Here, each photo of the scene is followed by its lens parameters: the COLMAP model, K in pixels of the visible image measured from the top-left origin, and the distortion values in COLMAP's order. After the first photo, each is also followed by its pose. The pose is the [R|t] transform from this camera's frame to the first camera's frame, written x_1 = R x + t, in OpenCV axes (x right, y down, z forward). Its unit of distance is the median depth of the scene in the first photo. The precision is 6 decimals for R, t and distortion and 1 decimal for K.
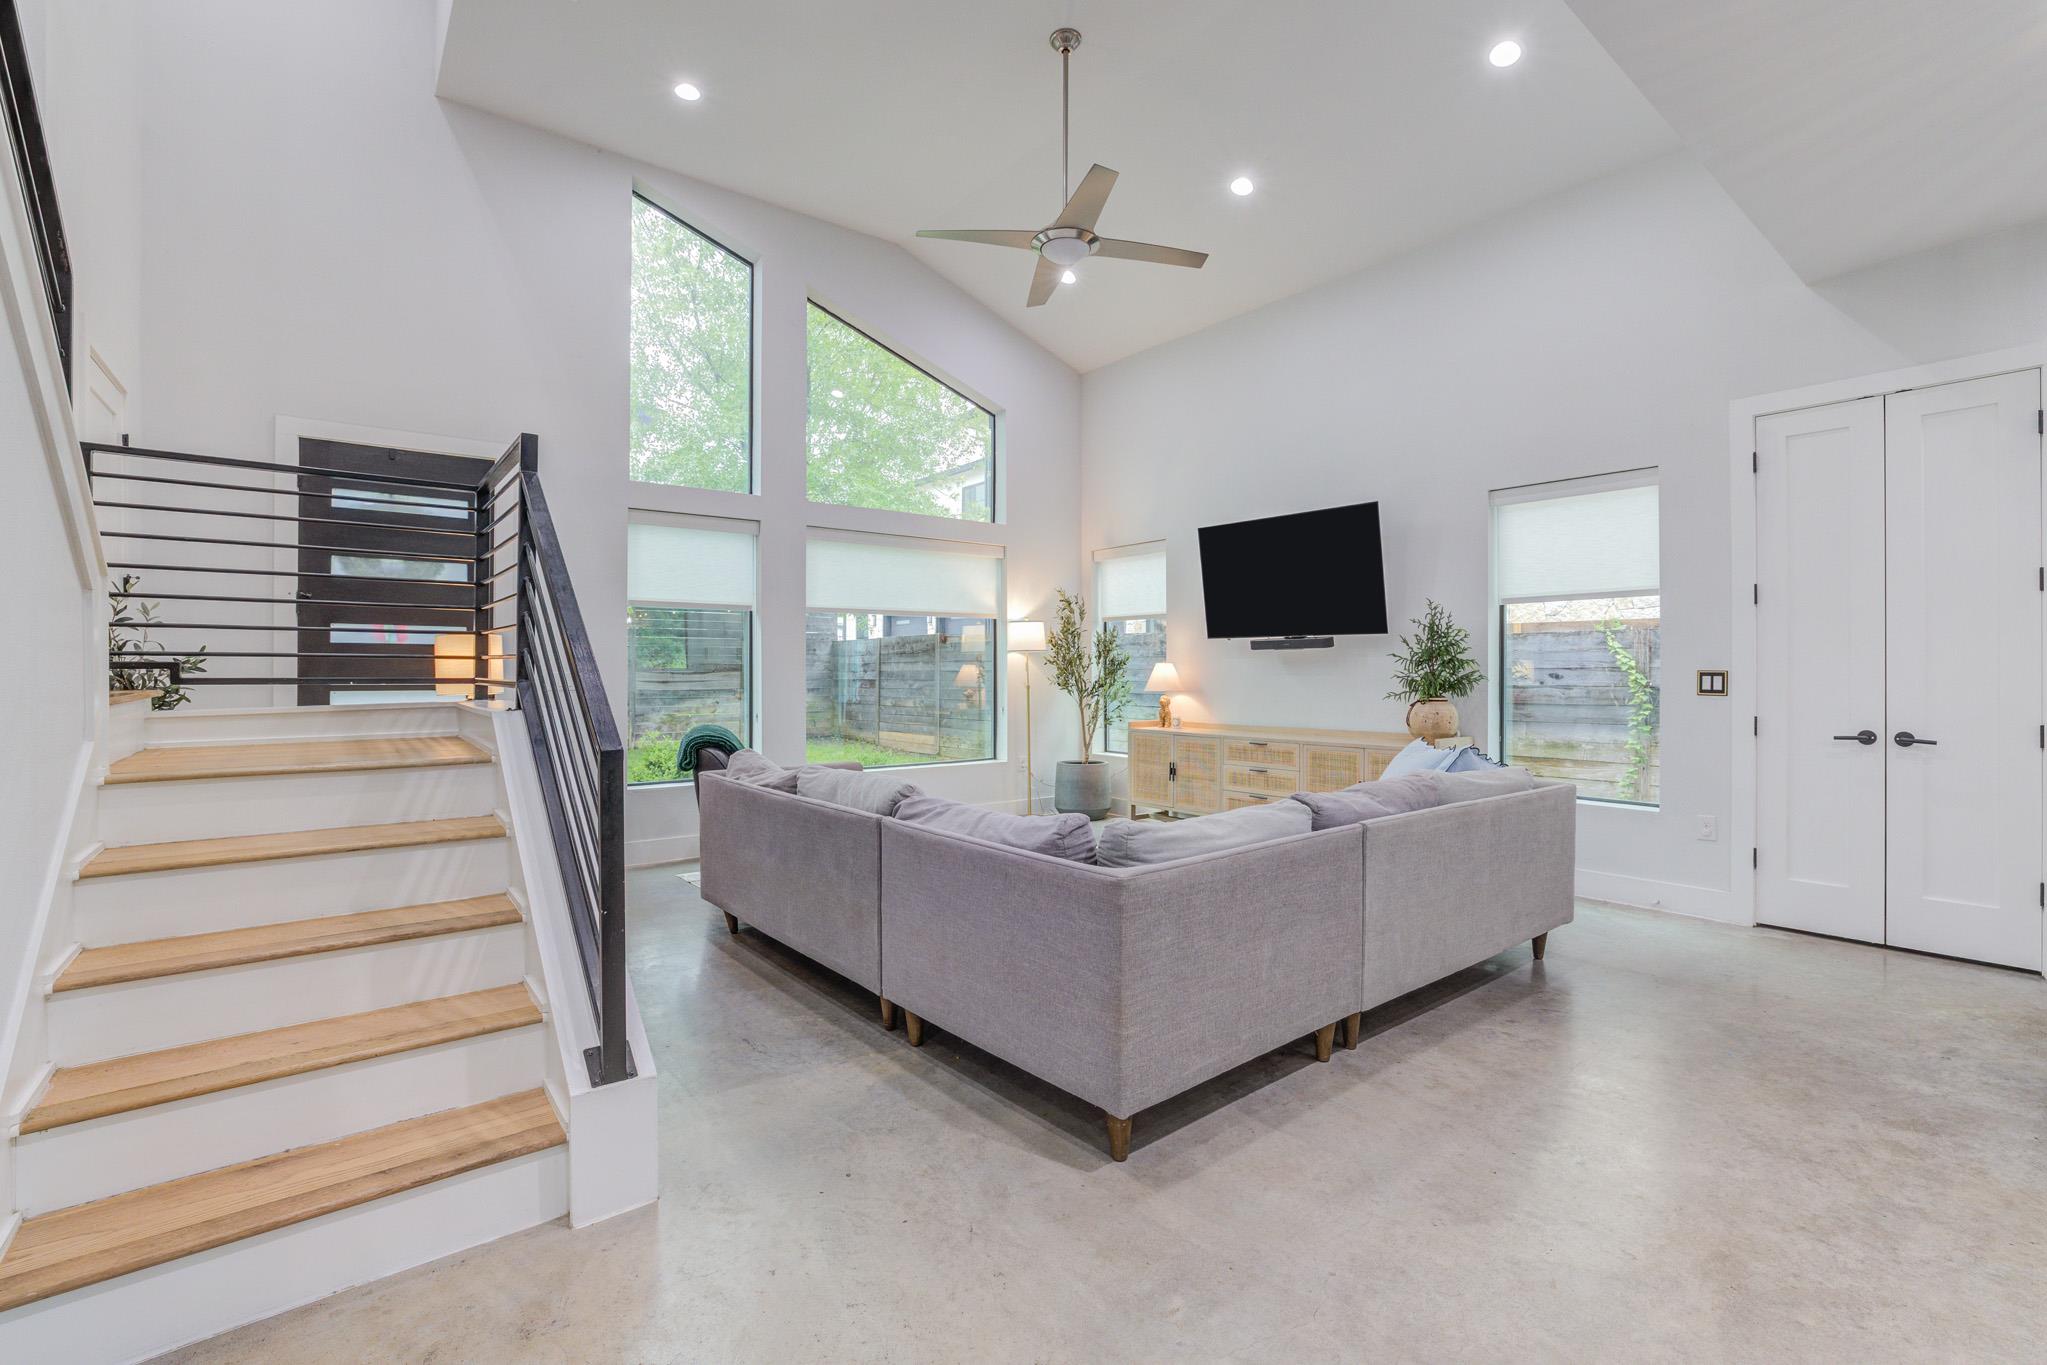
lens RADIAL K [[903.4, 0, 1020.6], [0, 903.4, 670.3], [0, 0, 1]] dist [-0.047147, 0.015562]
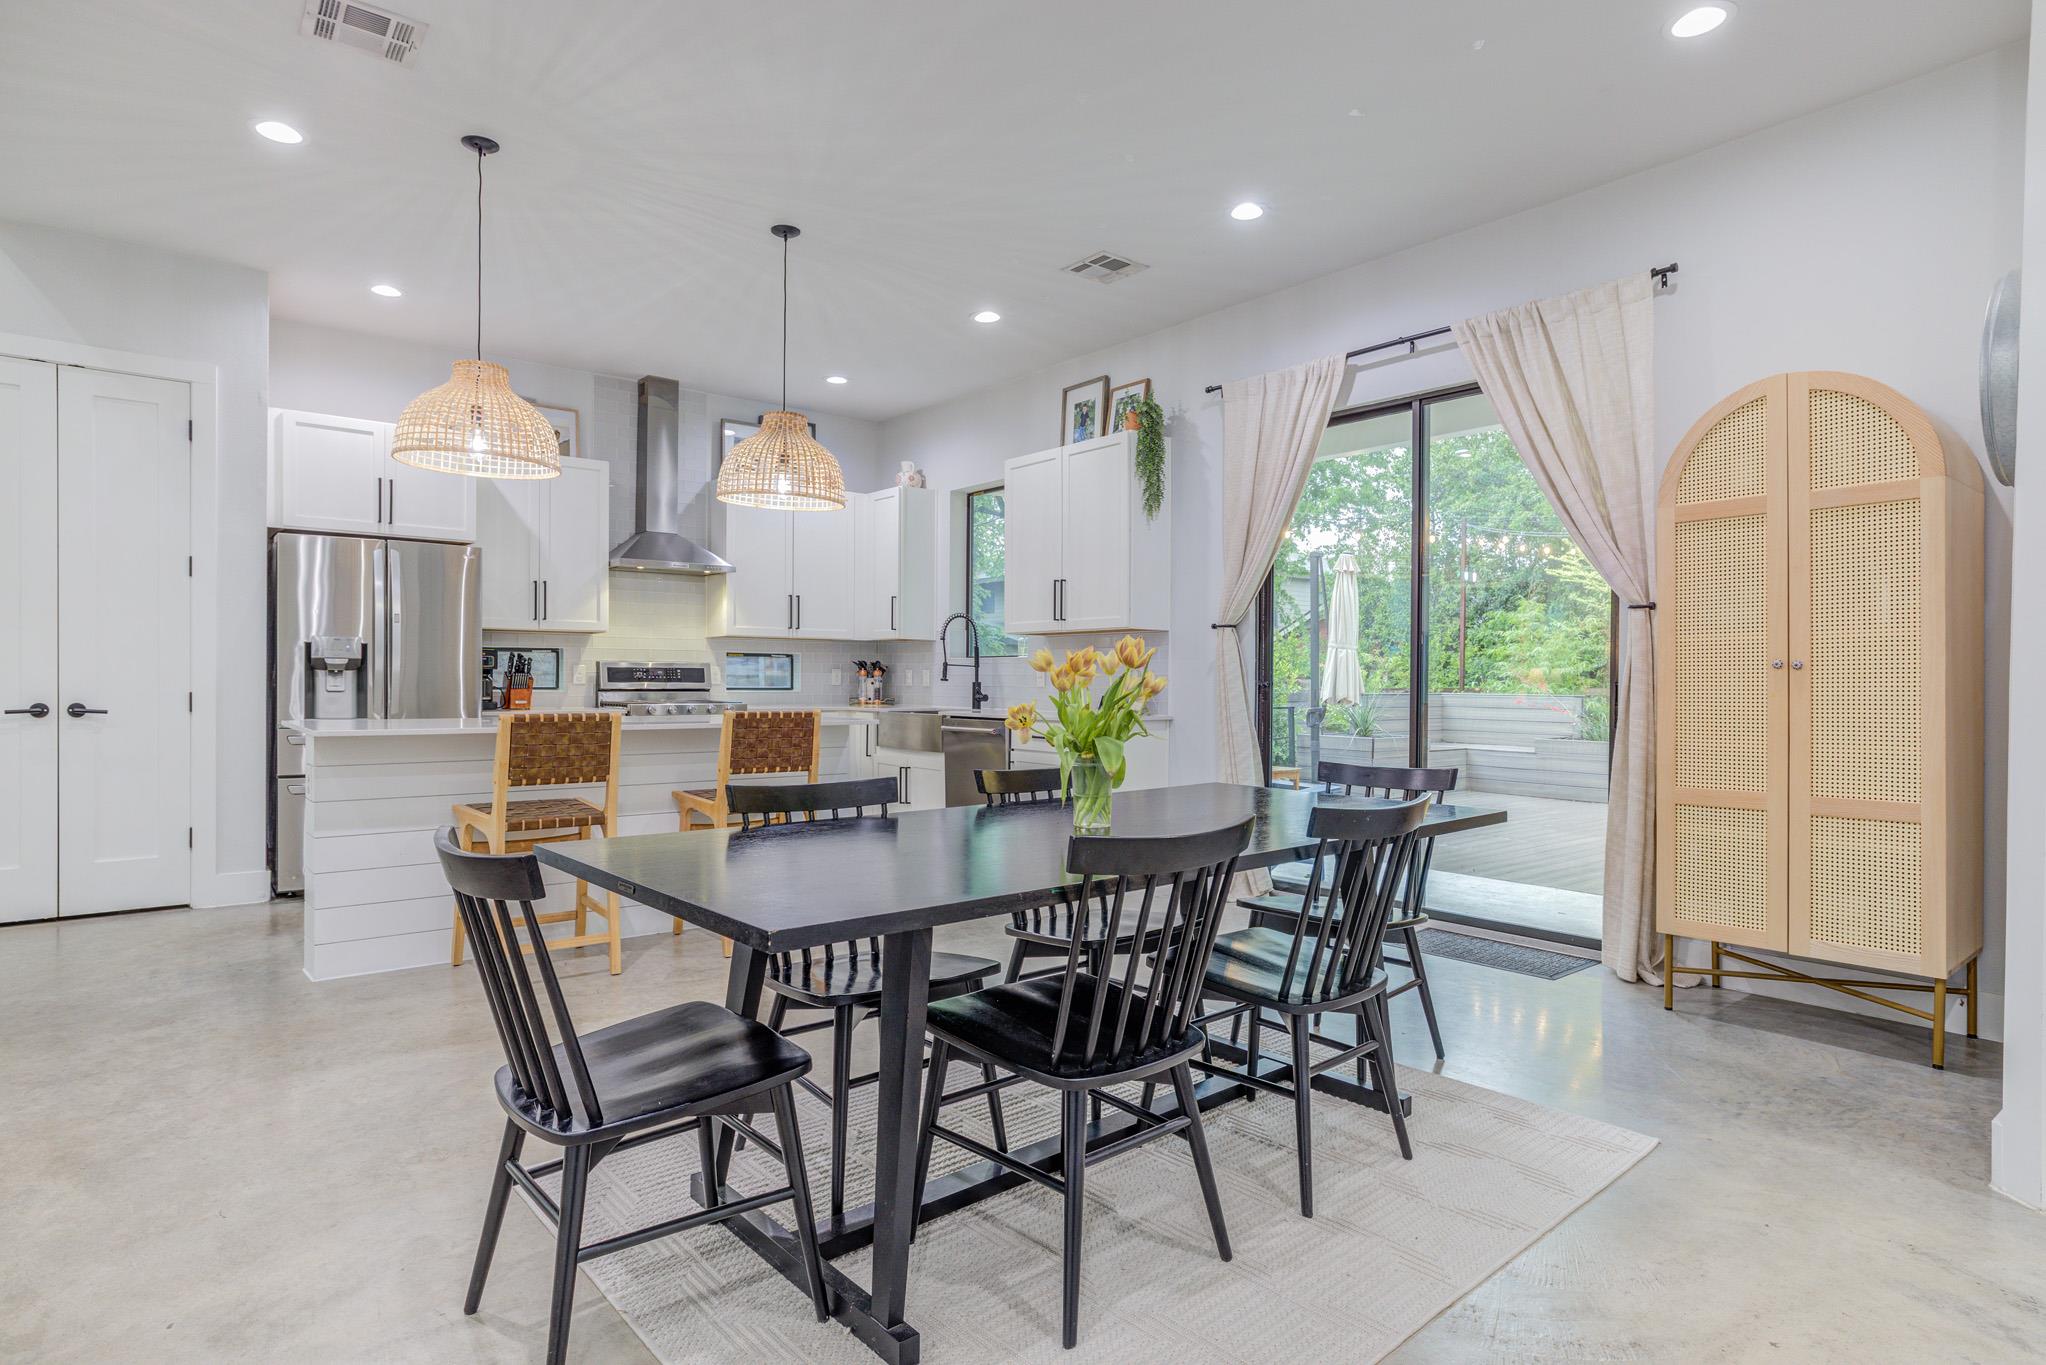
lens RADIAL K [[1090.1, 0, 1021.8], [0, 1090.1, 690.1], [0, 0, 1]] dist [-0.040448, 0.029107]
pose [[-0.018575, -0.009044, 0.999787, -0.176926], [-0.009092, 0.999919, 0.008877, 0.023610], [-0.999786, -0.008925, -0.018656, -0.050765]]
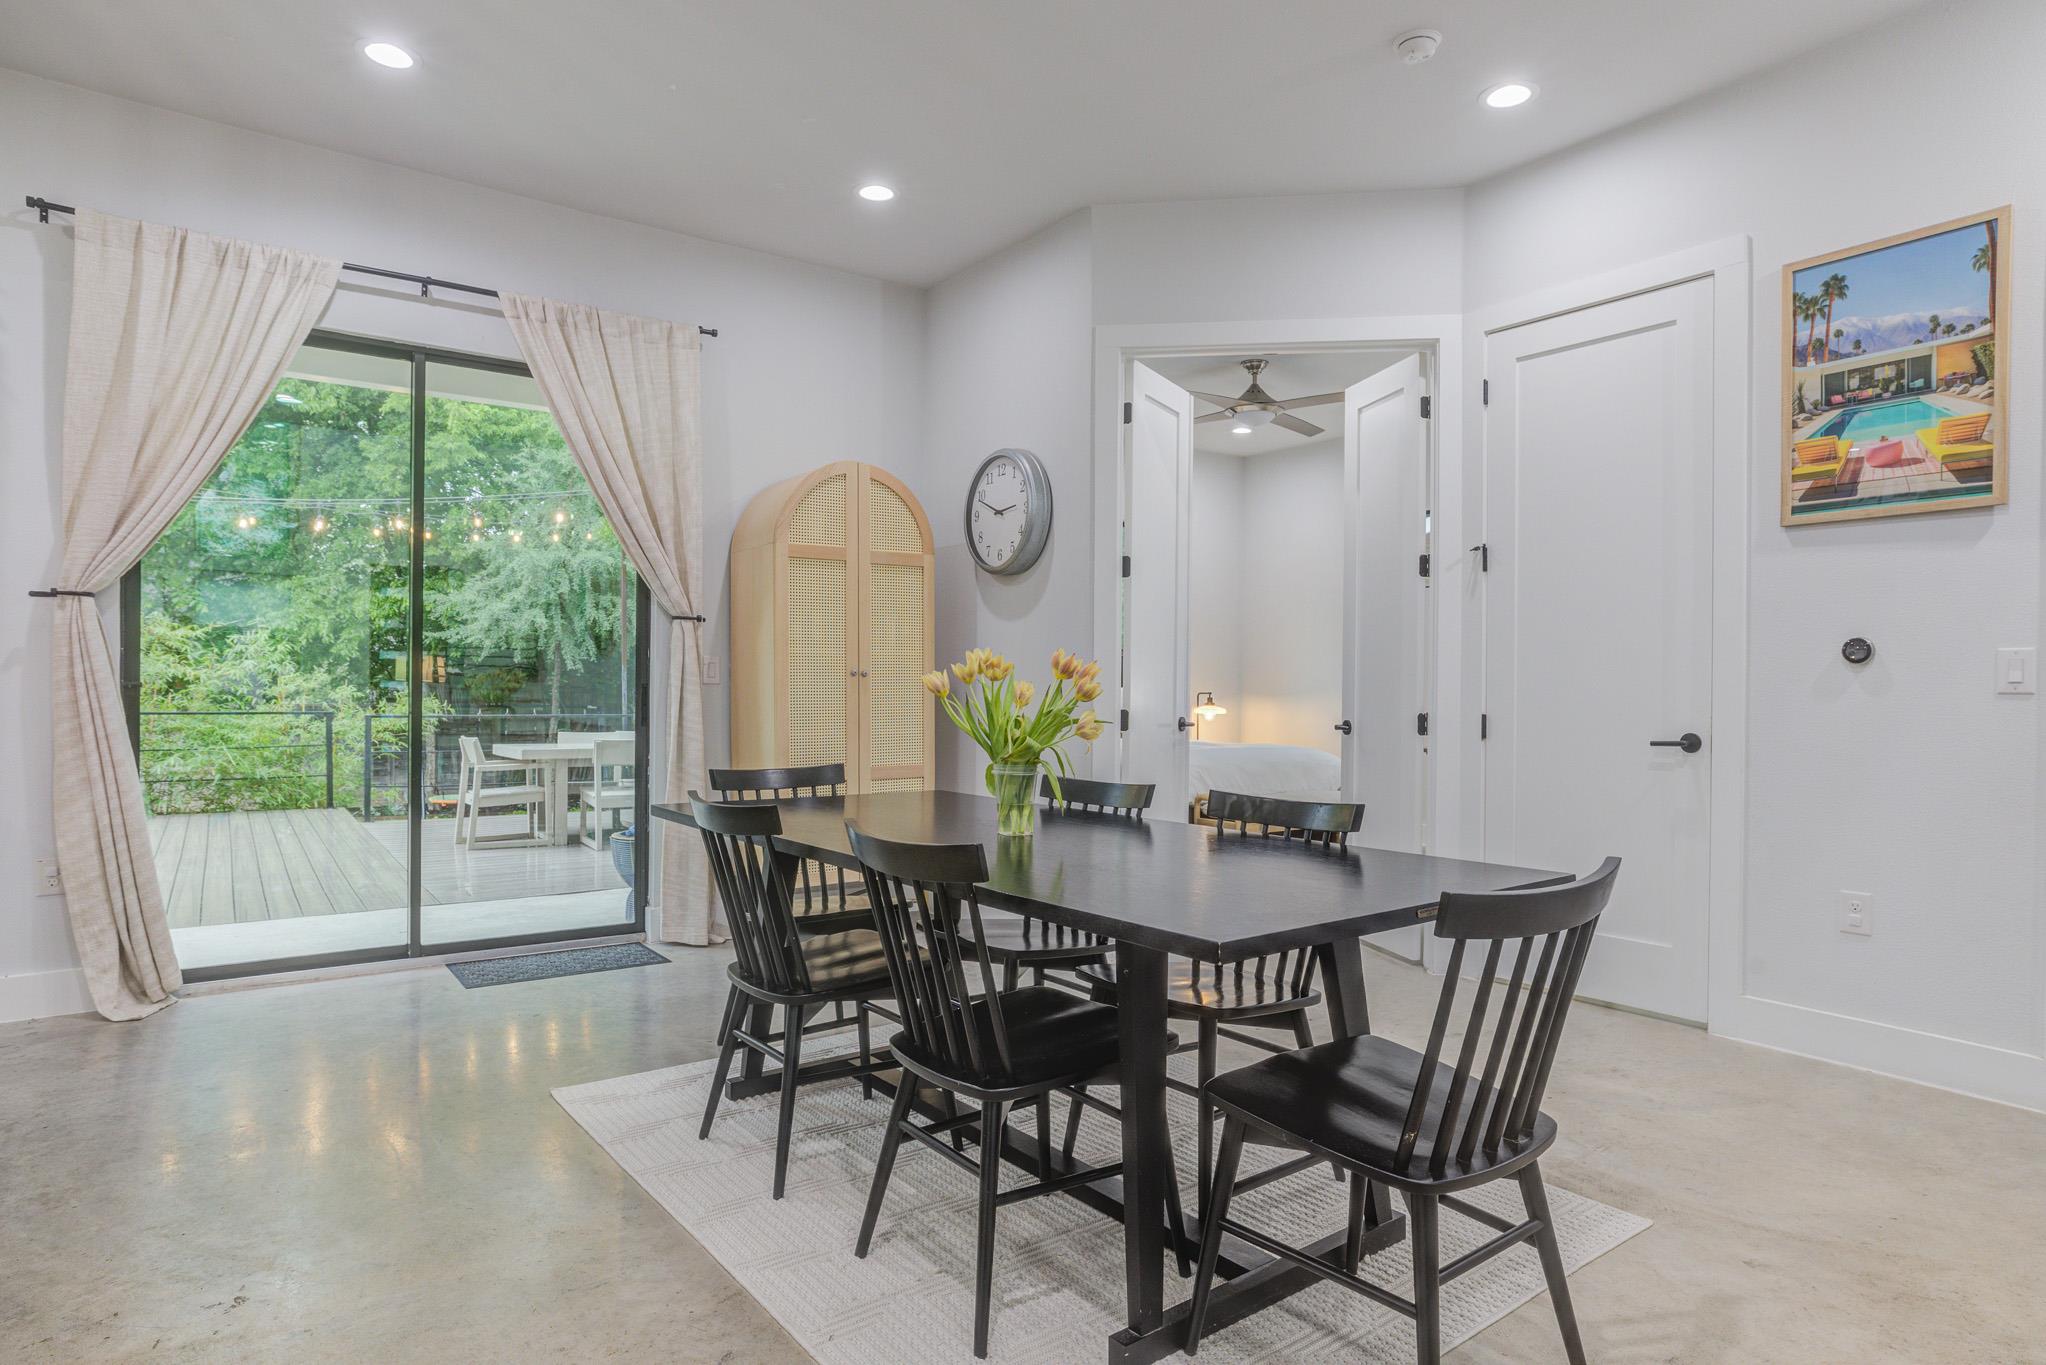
lens RADIAL K [[1143.9, 0, 1039.7], [0, 1143.9, 682.5], [0, 0, 1]] dist [-0.000432, 0.001321]
pose [[-0.999367, -0.007763, 0.034708, 0.243048], [-0.007977, 0.999950, -0.006048, 0.022846], [-0.034659, -0.006321, -0.999379, 0.390833]]
